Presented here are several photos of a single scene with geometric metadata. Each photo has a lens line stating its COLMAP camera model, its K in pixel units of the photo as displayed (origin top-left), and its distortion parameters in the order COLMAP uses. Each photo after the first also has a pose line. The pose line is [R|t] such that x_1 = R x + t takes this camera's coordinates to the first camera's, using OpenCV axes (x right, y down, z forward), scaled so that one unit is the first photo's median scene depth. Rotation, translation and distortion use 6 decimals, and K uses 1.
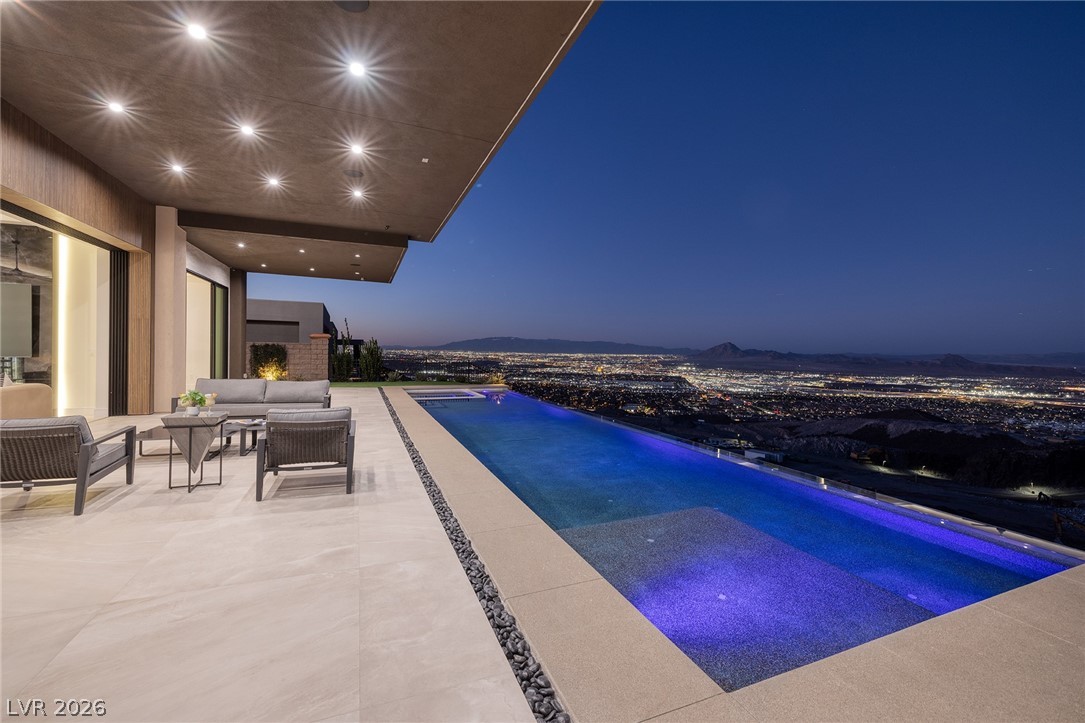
lens RADIAL K [[452.4, 0, 546.2], [0, 452.4, 352.2], [0, 0, 1]] dist [0.001140, 0.000033]
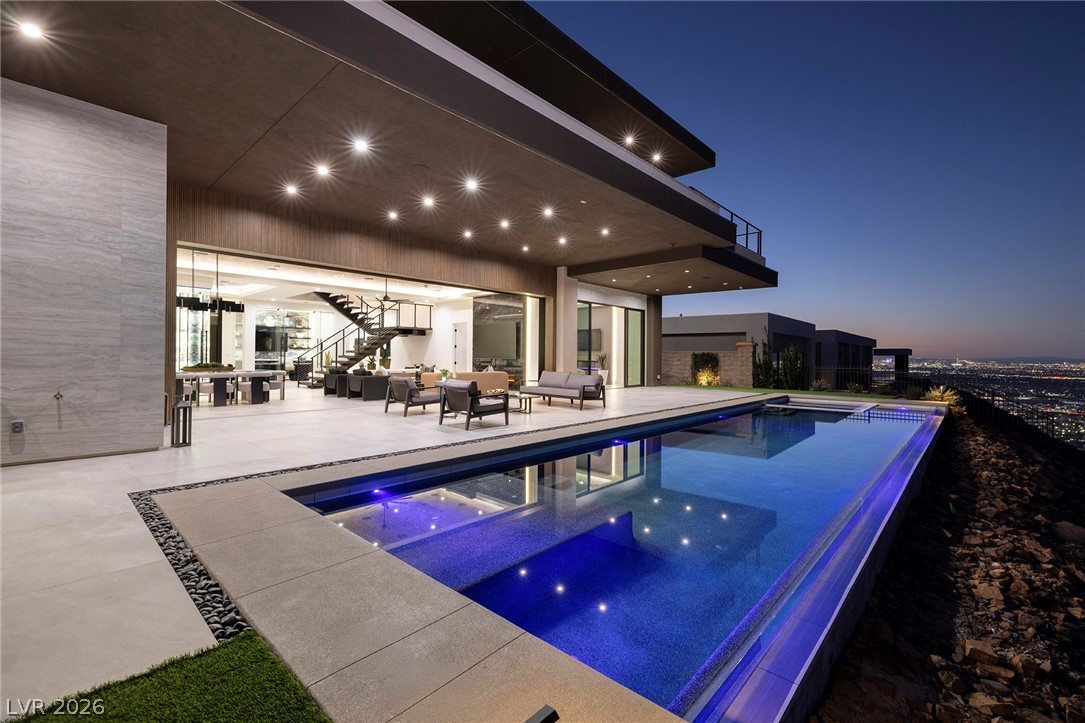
lens RADIAL K [[454.3, 0, 542.1], [0, 454.3, 352.1], [0, 0, 1]] dist [0.003915, 0.000551]
pose [[0.432164, -0.022685, -0.901510, 0.351897], [-0.003456, 0.999635, -0.026811, 0.017912], [0.901788, 0.014702, 0.431928, 0.138494]]
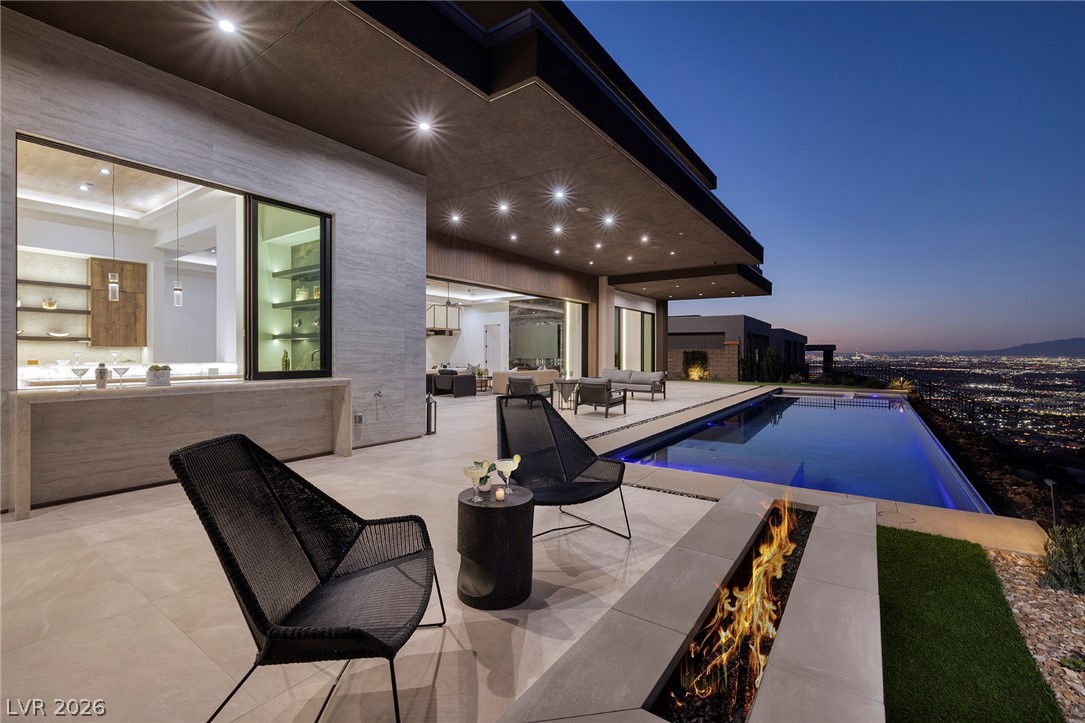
lens RADIAL K [[454.3, 0, 542.1], [0, 454.3, 352.1], [0, 0, 1]] dist [0.003915, 0.000551]
pose [[0.542189, -0.017411, -0.840076, 0.338385], [0.004307, 0.999830, -0.017942, 0.011300], [0.840245, 0.006109, 0.542172, -0.123390]]
